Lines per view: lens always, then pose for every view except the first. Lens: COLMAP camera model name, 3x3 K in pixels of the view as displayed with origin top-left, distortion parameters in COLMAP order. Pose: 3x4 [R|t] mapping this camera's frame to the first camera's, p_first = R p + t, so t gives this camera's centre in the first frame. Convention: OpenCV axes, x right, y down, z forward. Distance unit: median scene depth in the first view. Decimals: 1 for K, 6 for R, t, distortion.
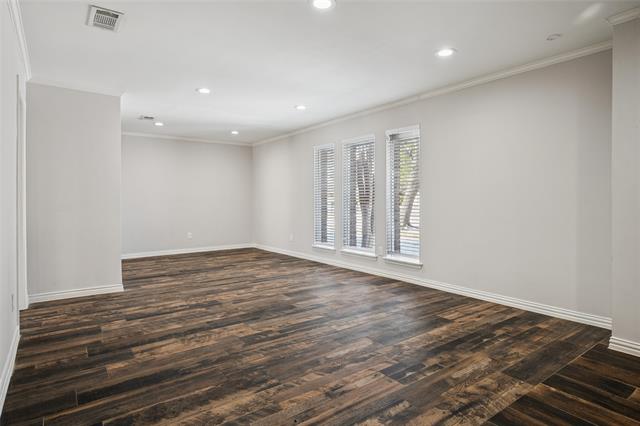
lens RADIAL K [[358.4, 0, 321.4], [0, 358.4, 202.7], [0, 0, 1]] dist [-0.000128, 0.000448]
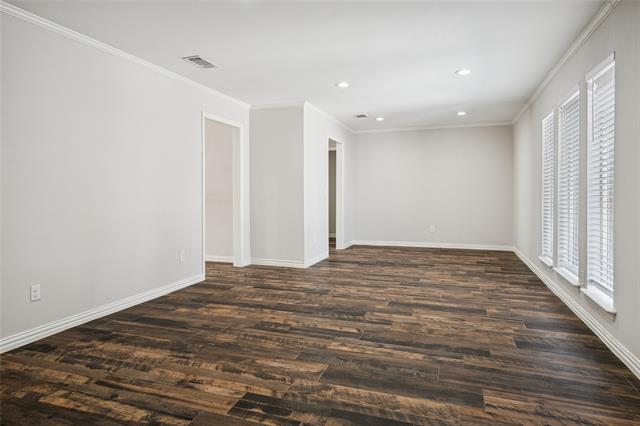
lens RADIAL K [[381.9, 0, 320.9], [0, 381.9, 198.2], [0, 0, 1]] dist [0.001017, -0.000577]
pose [[0.559806, 0.014446, -0.828498, 0.839206], [-0.005420, 0.999890, 0.013772, -0.008038], [0.828606, -0.003219, 0.559823, 0.524529]]
